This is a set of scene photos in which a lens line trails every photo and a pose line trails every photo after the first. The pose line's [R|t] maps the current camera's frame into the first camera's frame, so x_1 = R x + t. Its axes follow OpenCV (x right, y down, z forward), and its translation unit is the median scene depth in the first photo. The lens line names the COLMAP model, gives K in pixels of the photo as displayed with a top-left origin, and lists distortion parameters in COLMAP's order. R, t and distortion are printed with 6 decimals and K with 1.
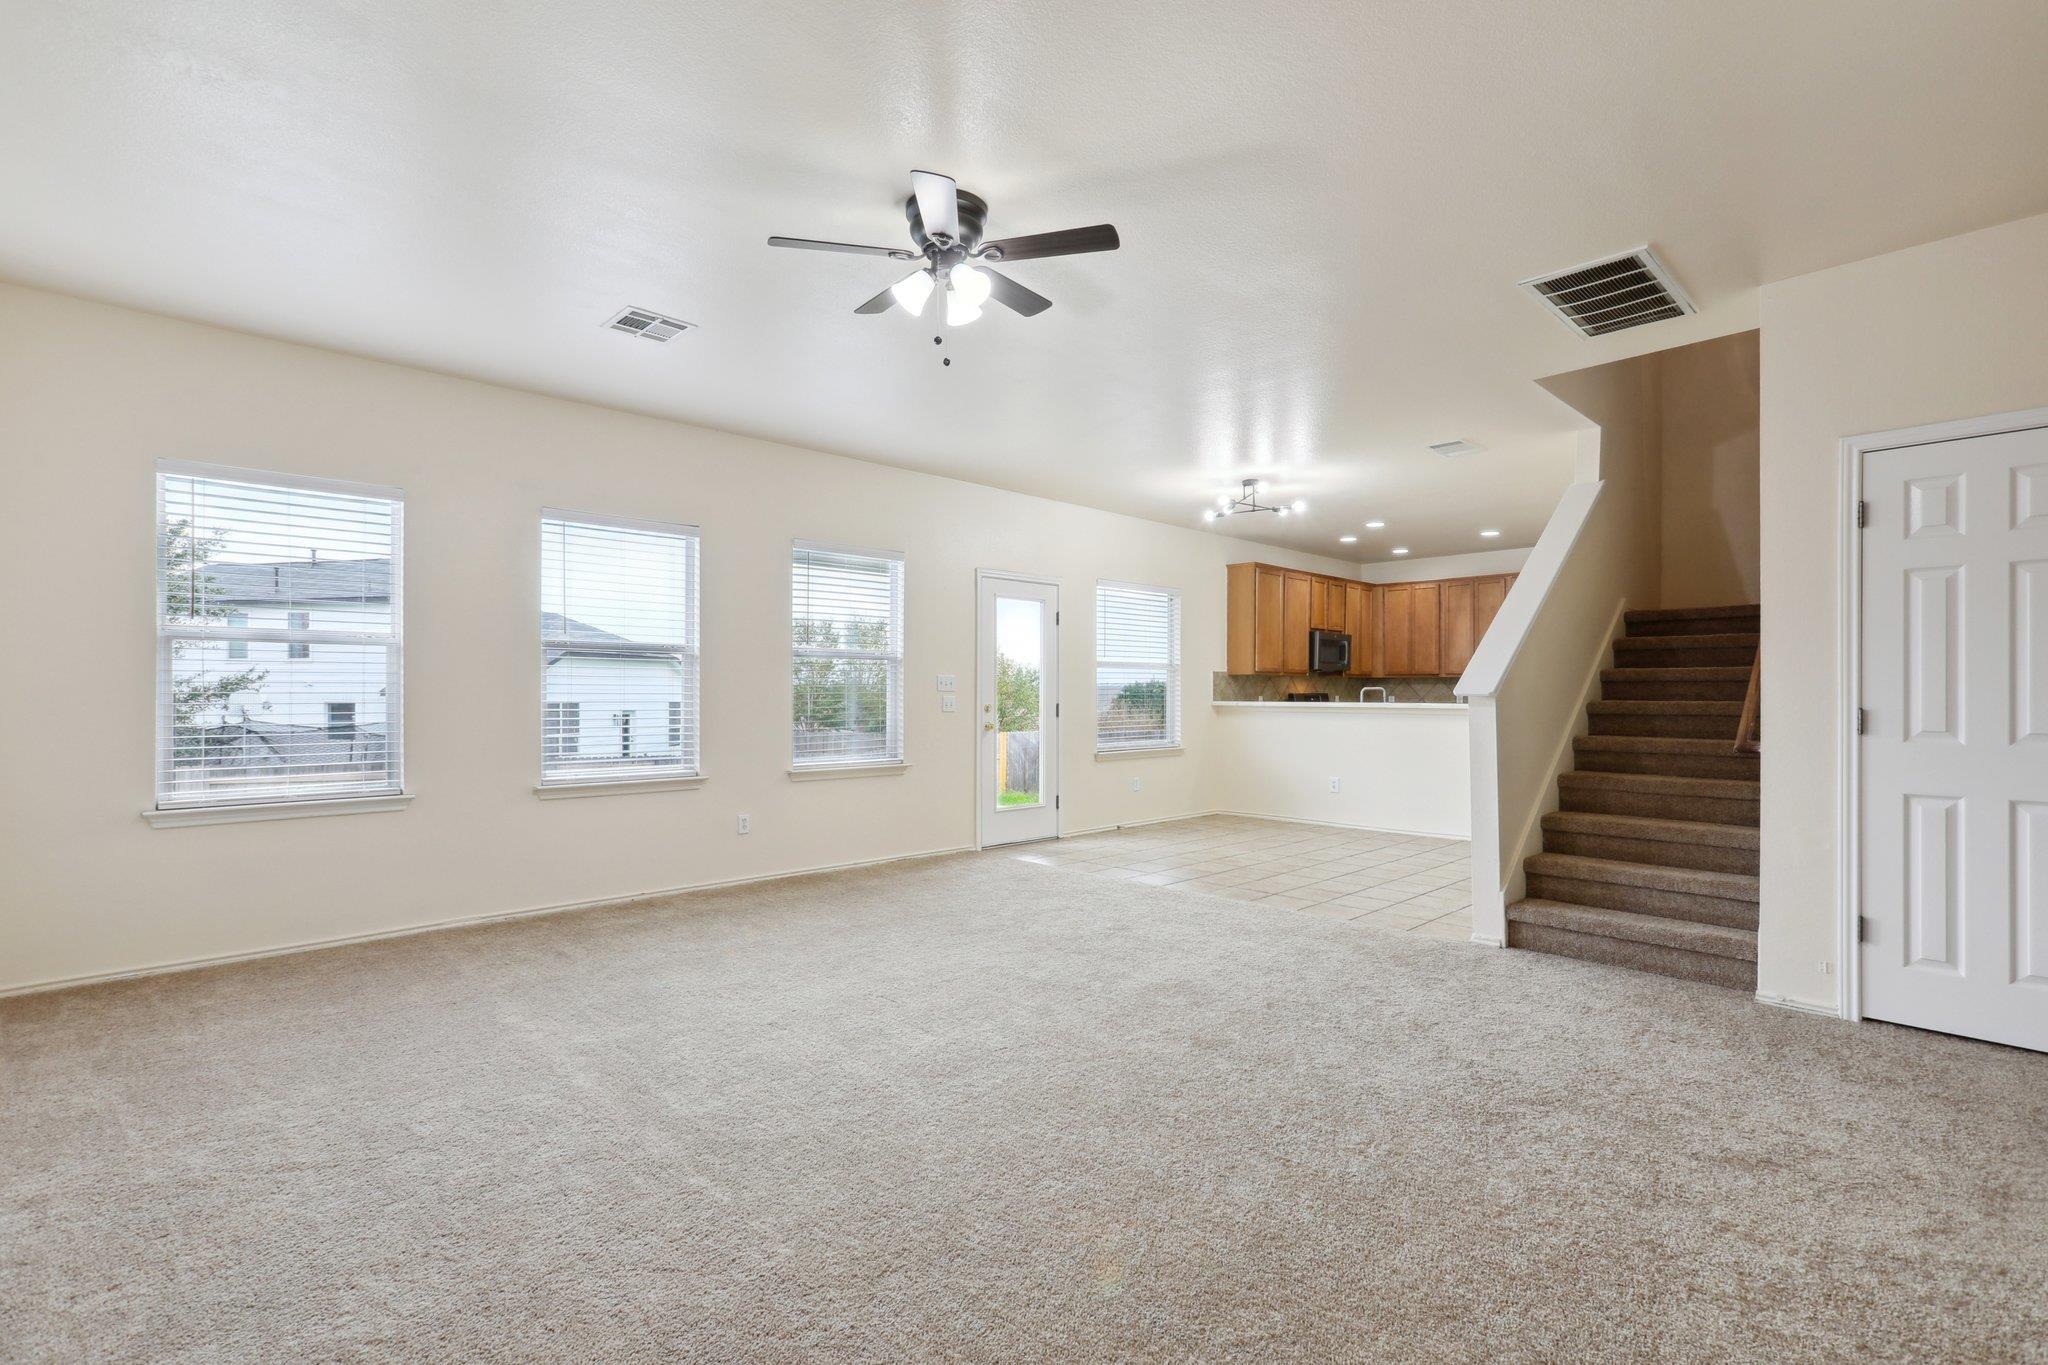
lens RADIAL K [[935.9, 0, 1022.4], [0, 935.9, 685.6], [0, 0, 1]] dist [-0.035400, 0.011307]
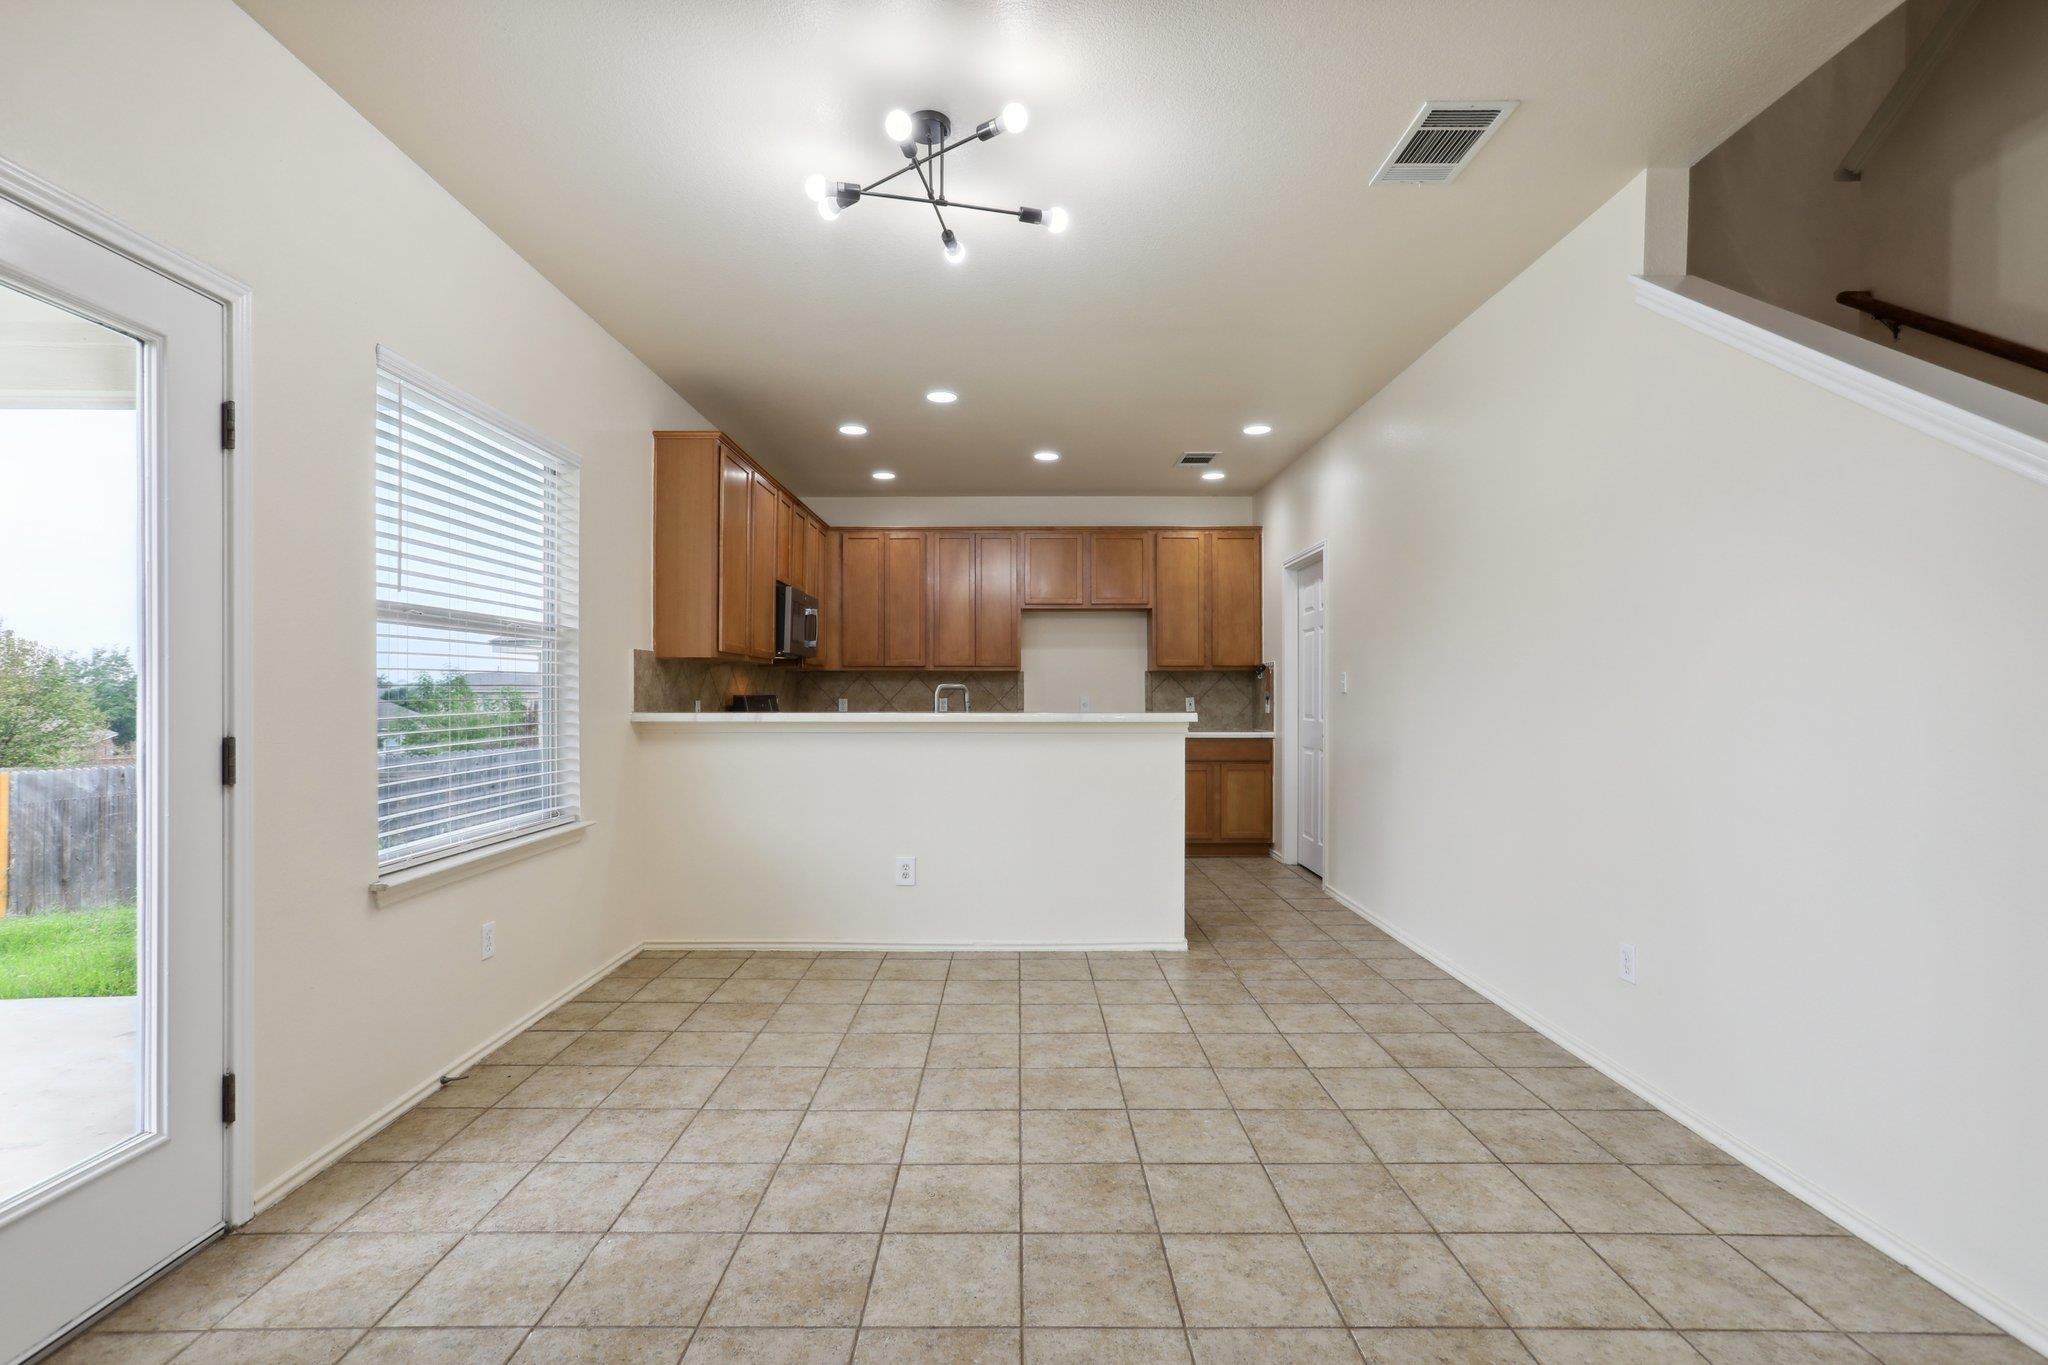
lens RADIAL K [[935.9, 0, 1017.6], [0, 935.9, 675.2], [0, 0, 1]] dist [-0.035400, 0.011307]
pose [[0.688975, 0.012636, 0.724675, 0.001305], [-0.003473, 0.999894, -0.014133, 0.003141], [-0.724777, 0.007221, 0.688946, 0.490554]]
